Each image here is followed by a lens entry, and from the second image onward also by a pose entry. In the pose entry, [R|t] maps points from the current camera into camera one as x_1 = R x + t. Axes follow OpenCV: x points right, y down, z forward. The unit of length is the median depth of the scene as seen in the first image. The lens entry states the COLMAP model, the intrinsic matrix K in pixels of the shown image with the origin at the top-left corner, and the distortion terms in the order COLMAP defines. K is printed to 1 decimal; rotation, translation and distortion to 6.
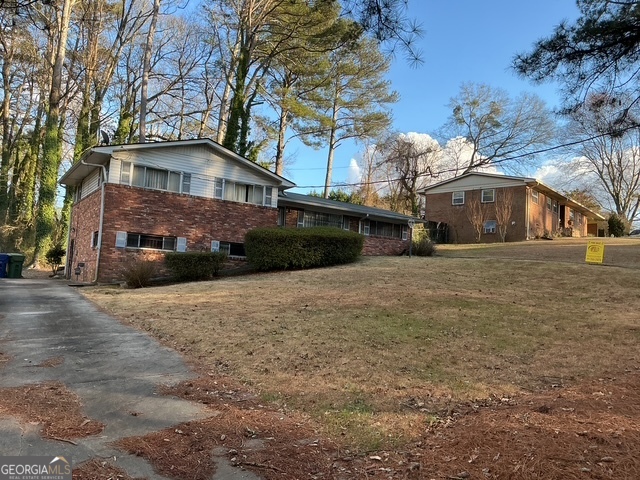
lens RADIAL K [[529.6, 0, 320.0], [0, 529.6, 240.0], [0, 0, 1]] dist [0.135197, 0.000398]
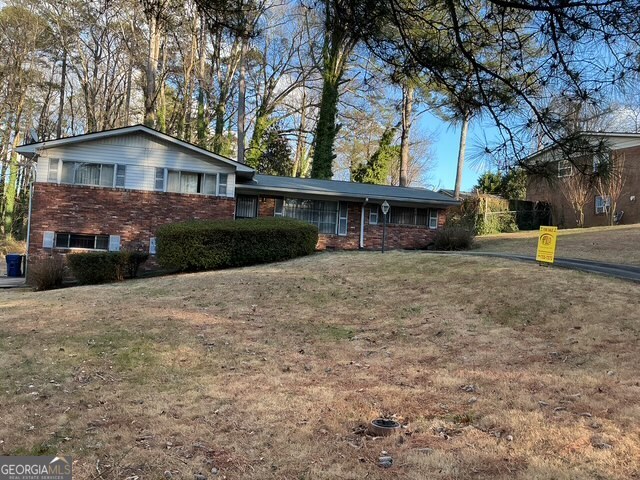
lens RADIAL K [[537.4, 0, 320.0], [0, 537.4, 240.0], [0, 0, 1]] dist [0.052722, -0.005278]
pose [[0.916616, -0.022312, -0.399145, 0.431657], [0.030802, 0.999415, 0.014869, 0.000003], [0.398579, -0.025923, 0.916767, 0.278156]]
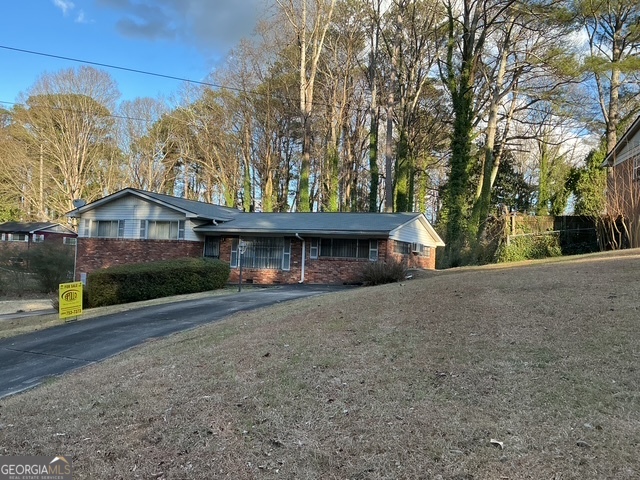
lens RADIAL K [[537.4, 0, 320.0], [0, 537.4, 240.0], [0, 0, 1]] dist [0.052722, -0.005278]
pose [[0.500638, -0.068768, -0.862921, 1.003612], [0.062697, 0.997102, -0.043086, -0.001824], [0.863383, -0.032531, 0.503499, 0.770775]]
